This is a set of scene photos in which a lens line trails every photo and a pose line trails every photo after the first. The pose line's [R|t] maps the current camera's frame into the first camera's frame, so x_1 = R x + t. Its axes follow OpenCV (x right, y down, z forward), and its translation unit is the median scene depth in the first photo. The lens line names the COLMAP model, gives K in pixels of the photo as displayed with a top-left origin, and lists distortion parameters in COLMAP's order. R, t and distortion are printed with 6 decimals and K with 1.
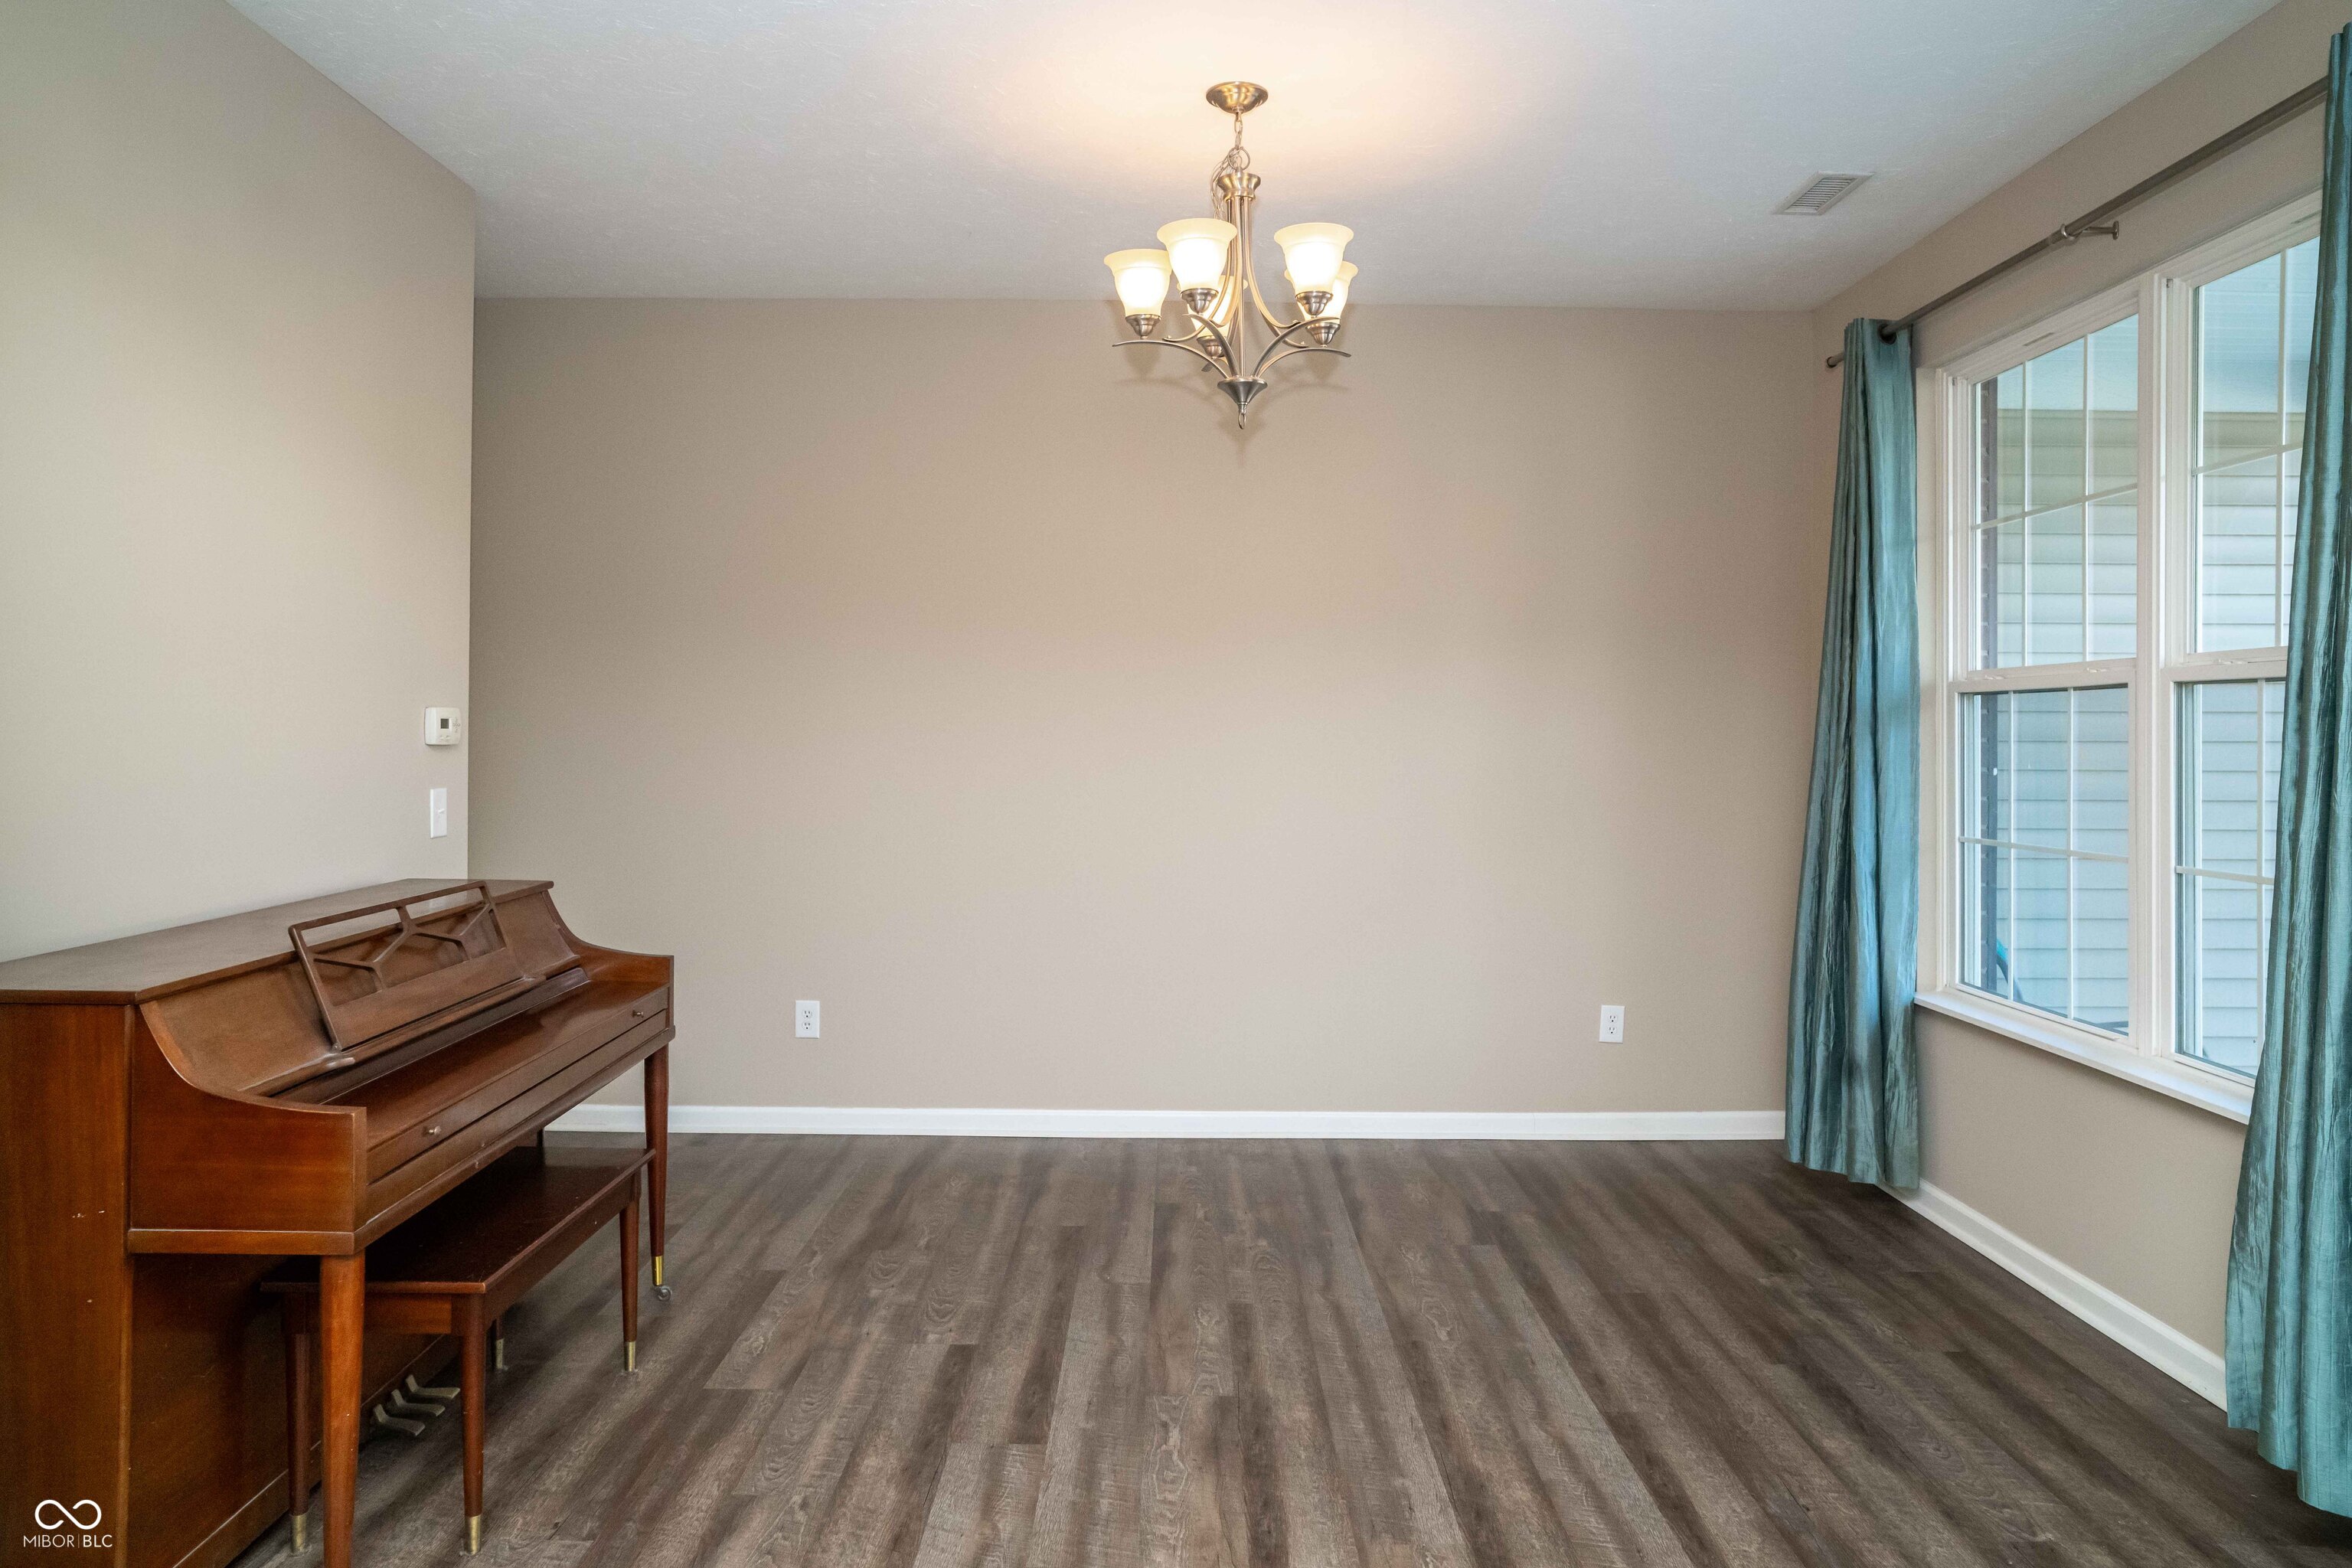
lens RADIAL K [[1489.6, 0, 1230.1], [0, 1489.6, 721.7], [0, 0, 1]] dist [-0.074864, 0.048156]
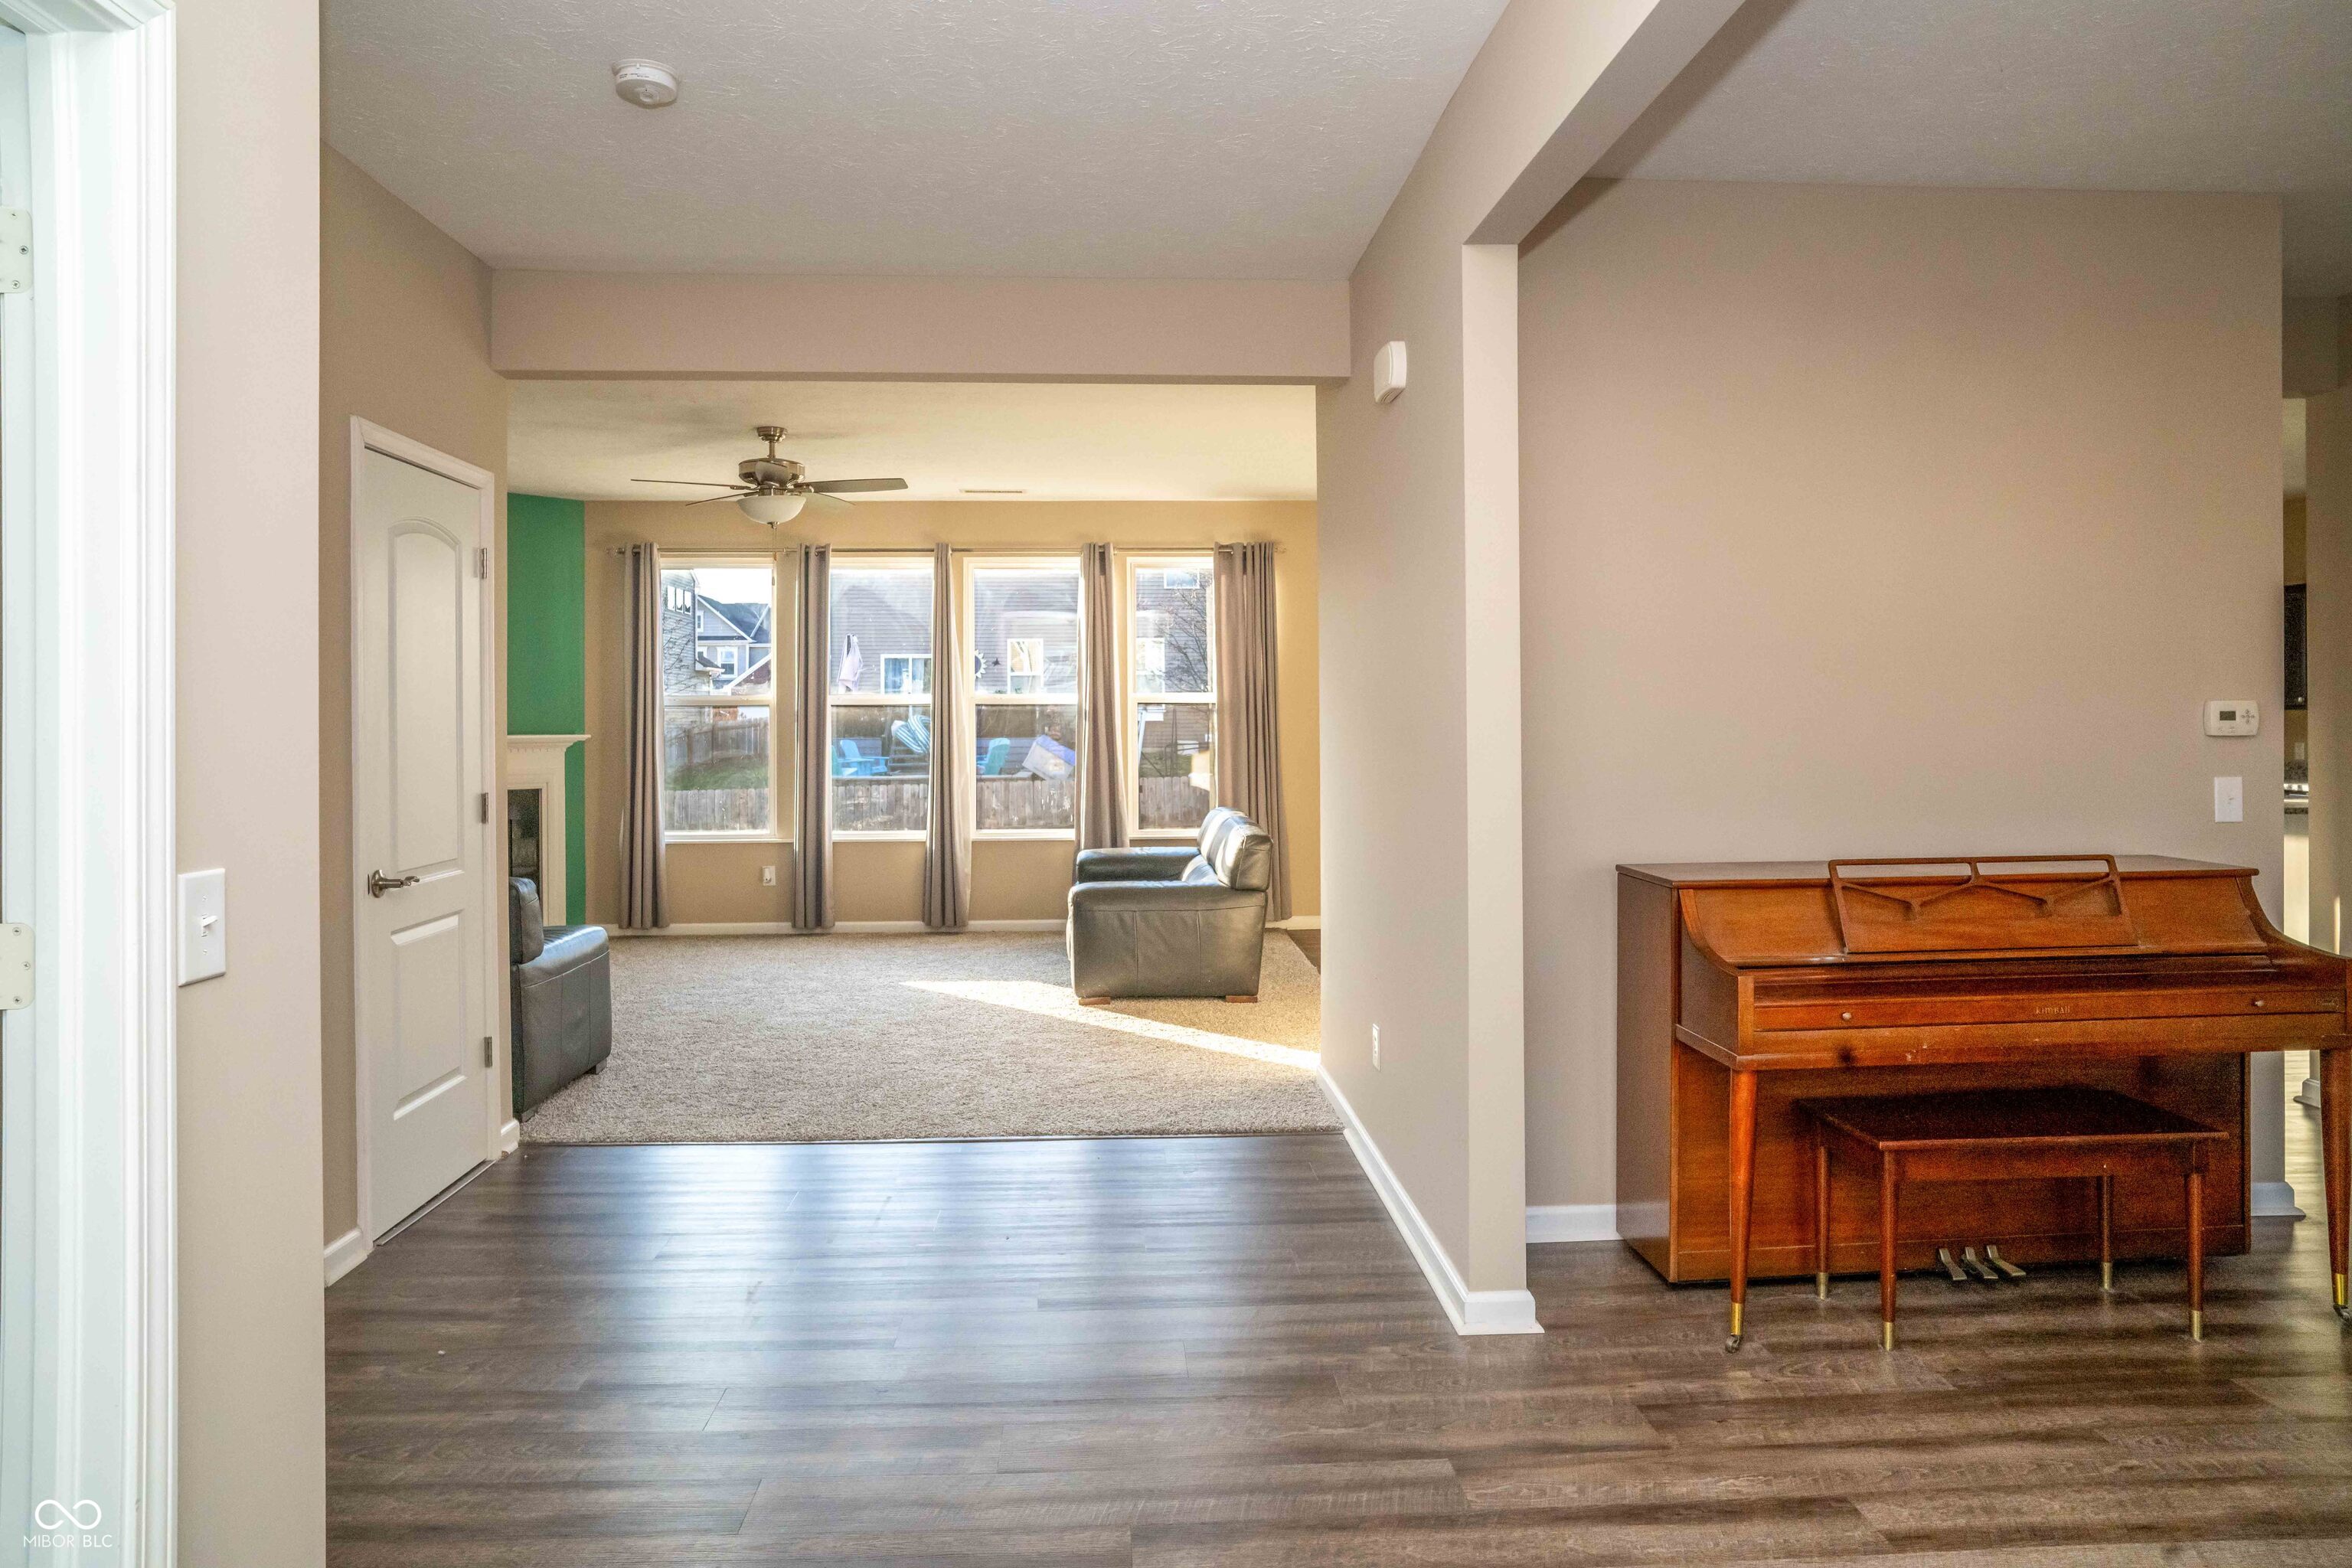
lens RADIAL K [[1479.8, 0, 1177.0], [0, 1479.8, 721.7], [0, 0, 1]] dist [-0.065775, 0.049114]
pose [[0.031287, -0.011479, -0.999445, 0.674705], [0.012294, 0.999863, -0.011099, 0.010790], [0.999435, -0.011940, 0.031423, 0.282156]]
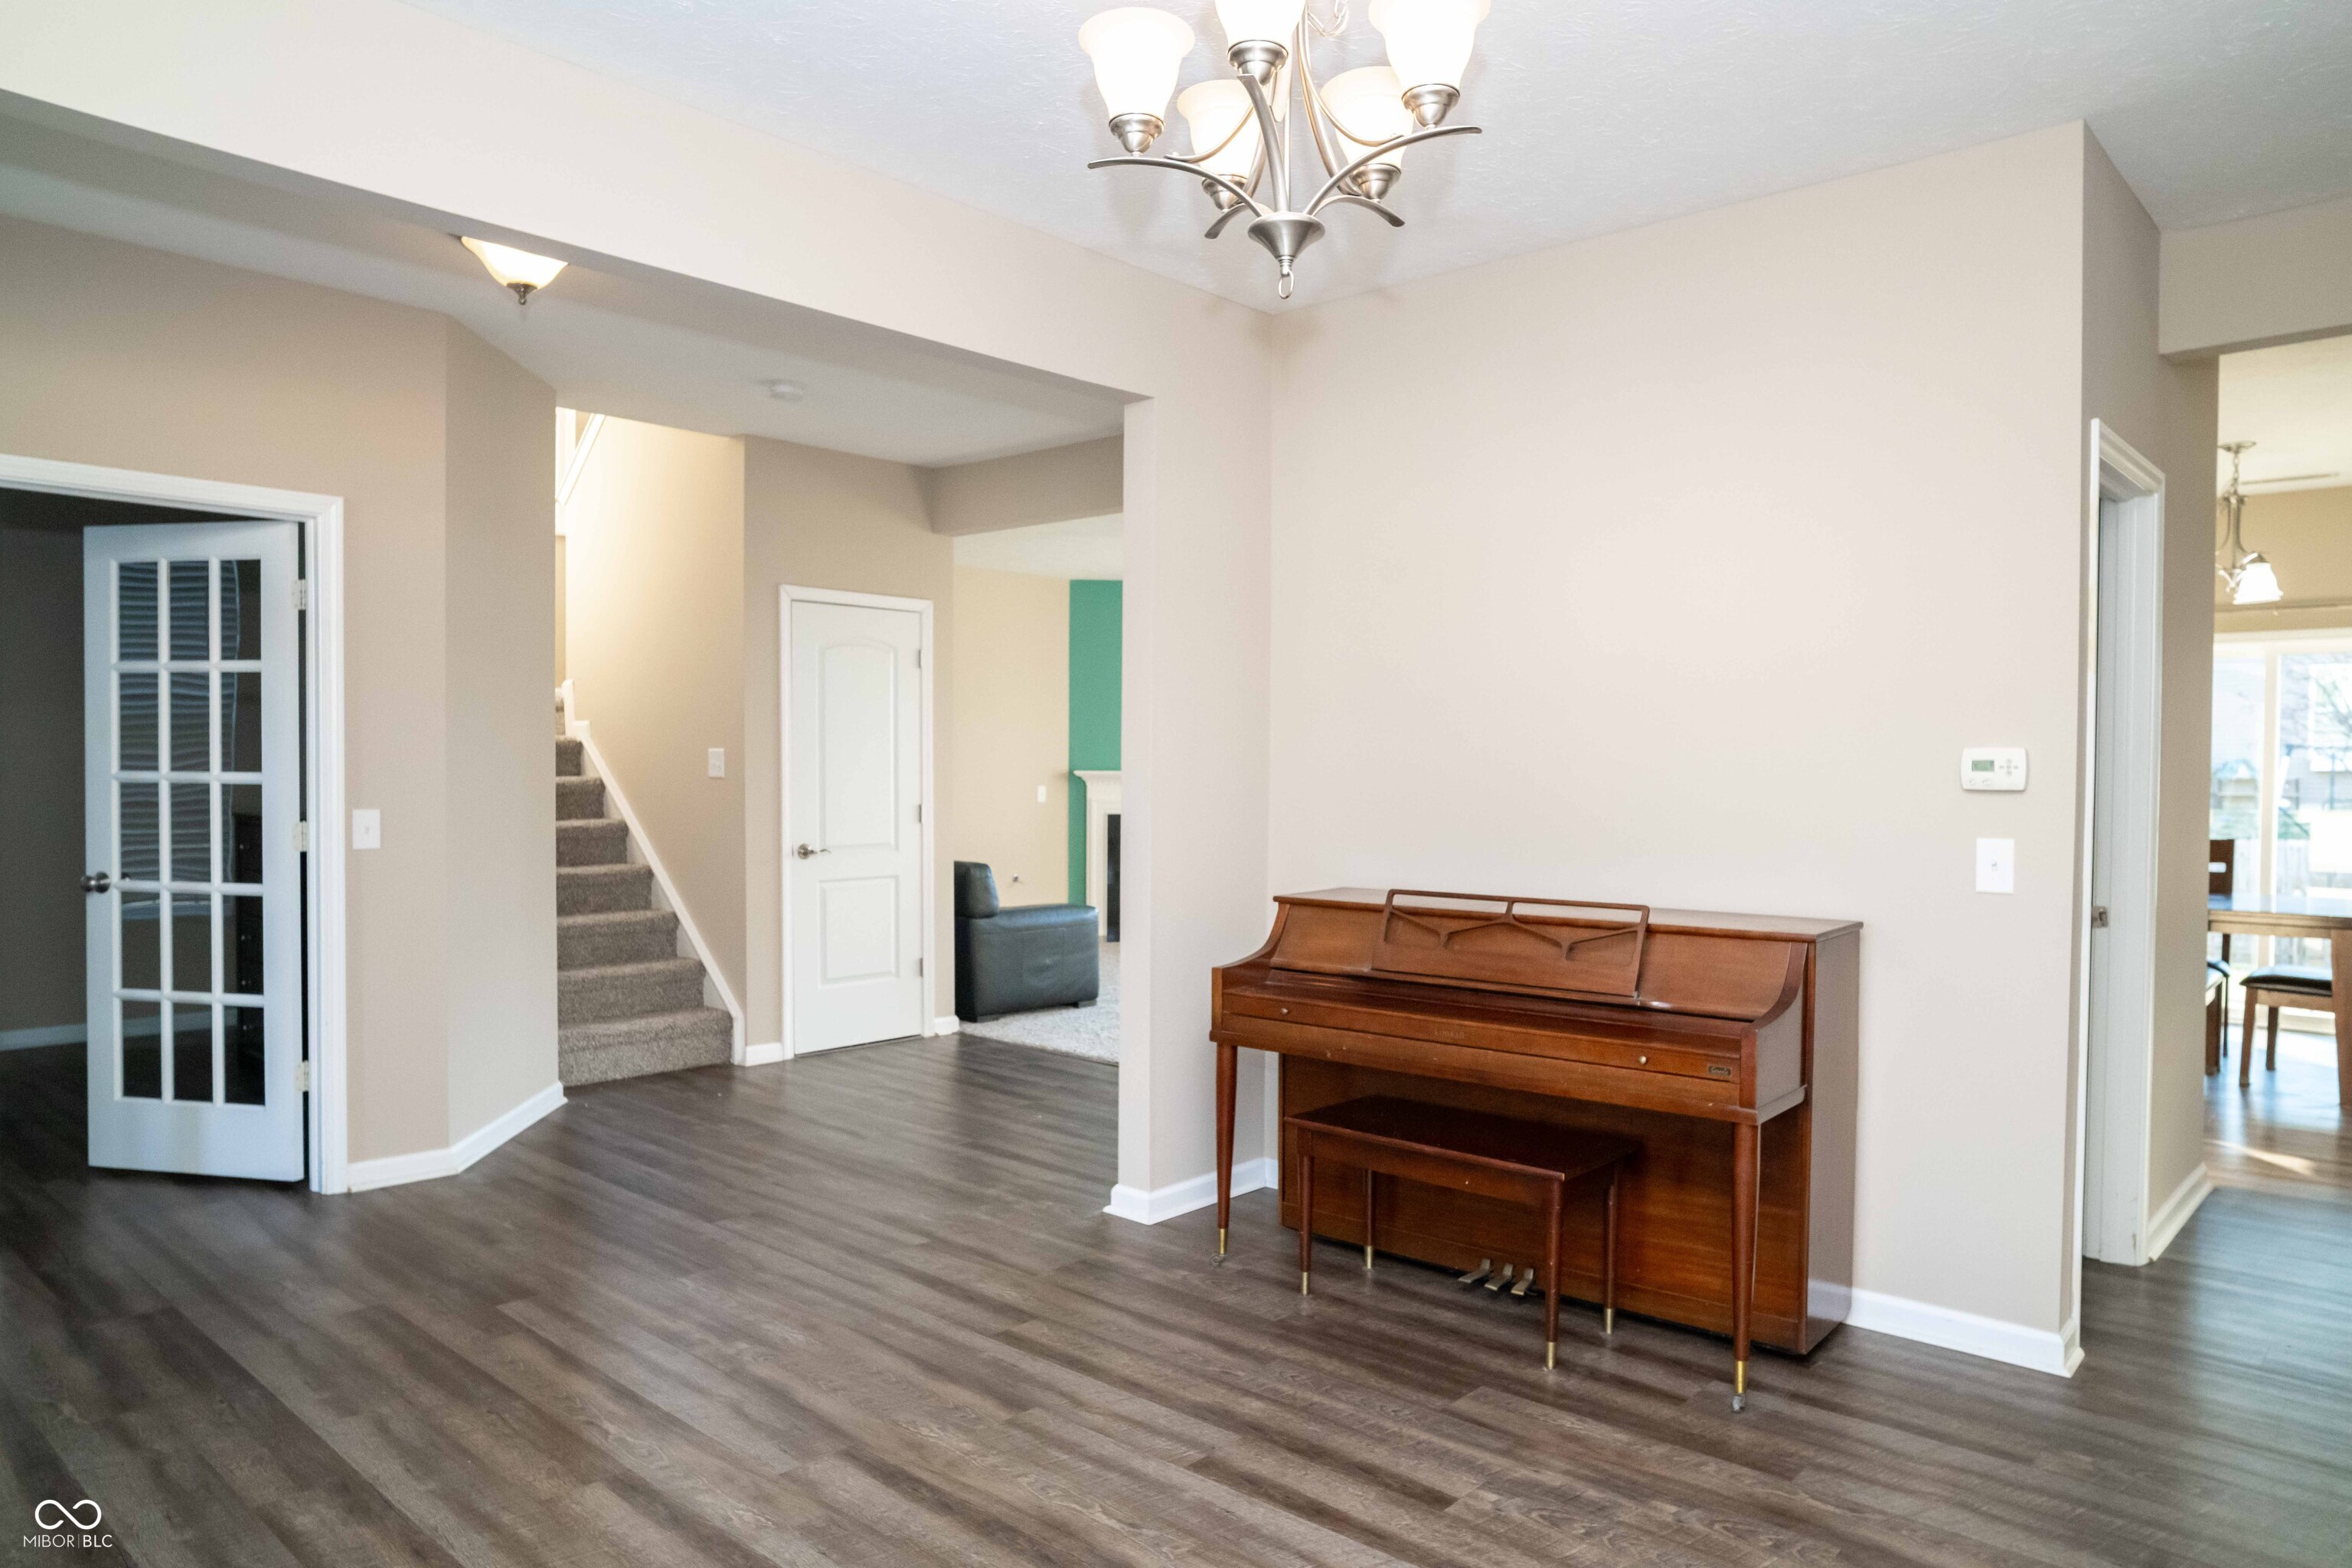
lens RADIAL K [[1537.9, 0, 1176.0], [0, 1537.9, 784.0], [0, 0, 1]] dist [-0.070879, 0.053225]
pose [[-0.701206, -0.002175, -0.712956, 0.649478], [-0.005605, 0.999981, 0.002462, 0.017675], [0.712937, 0.005722, -0.701205, 1.787227]]
